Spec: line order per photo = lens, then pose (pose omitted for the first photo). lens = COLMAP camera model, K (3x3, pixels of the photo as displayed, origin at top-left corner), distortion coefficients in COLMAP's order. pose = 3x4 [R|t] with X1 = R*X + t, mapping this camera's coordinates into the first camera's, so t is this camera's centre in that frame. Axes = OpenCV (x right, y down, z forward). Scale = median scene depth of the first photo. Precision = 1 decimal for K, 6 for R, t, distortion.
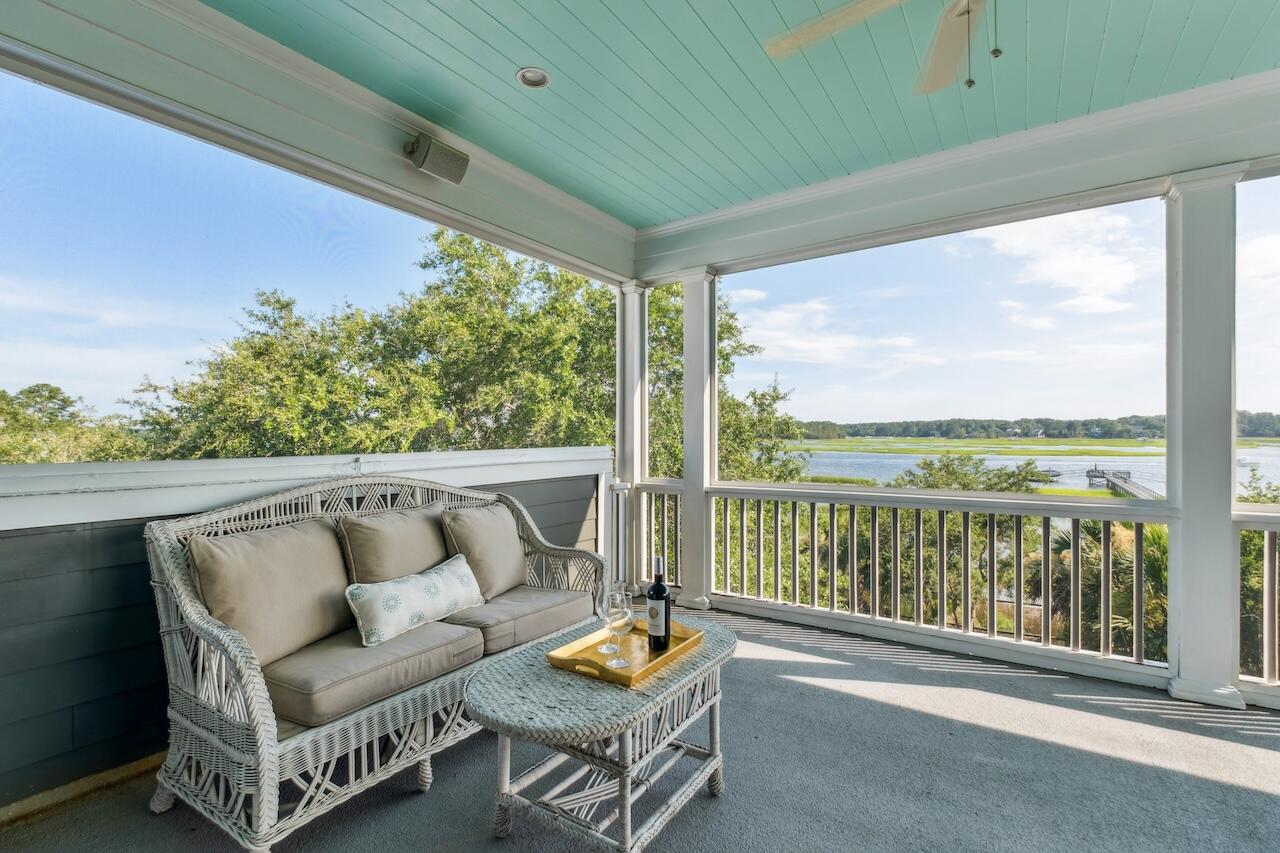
lens RADIAL K [[564.3, 0, 635.8], [0, 564.3, 430.1], [0, 0, 1]] dist [-0.003953, -0.000232]
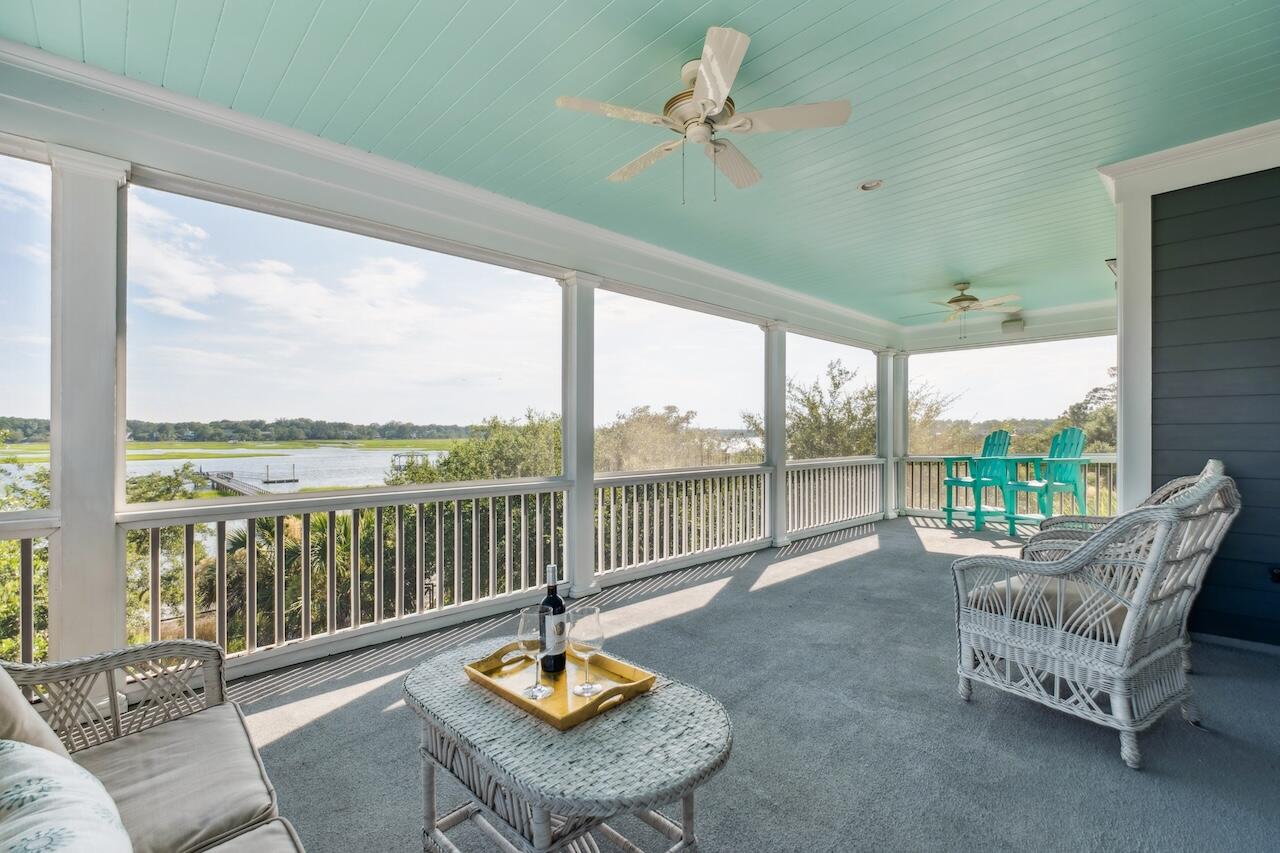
lens RADIAL K [[564.3, 0, 635.9], [0, 564.3, 434.9], [0, 0, 1]] dist [-0.003953, -0.000232]
pose [[0.213784, 0.005952, 0.976863, -0.094175], [-0.008718, 0.999953, -0.004185, 0.002508], [-0.976842, -0.007622, 0.213826, 0.081044]]
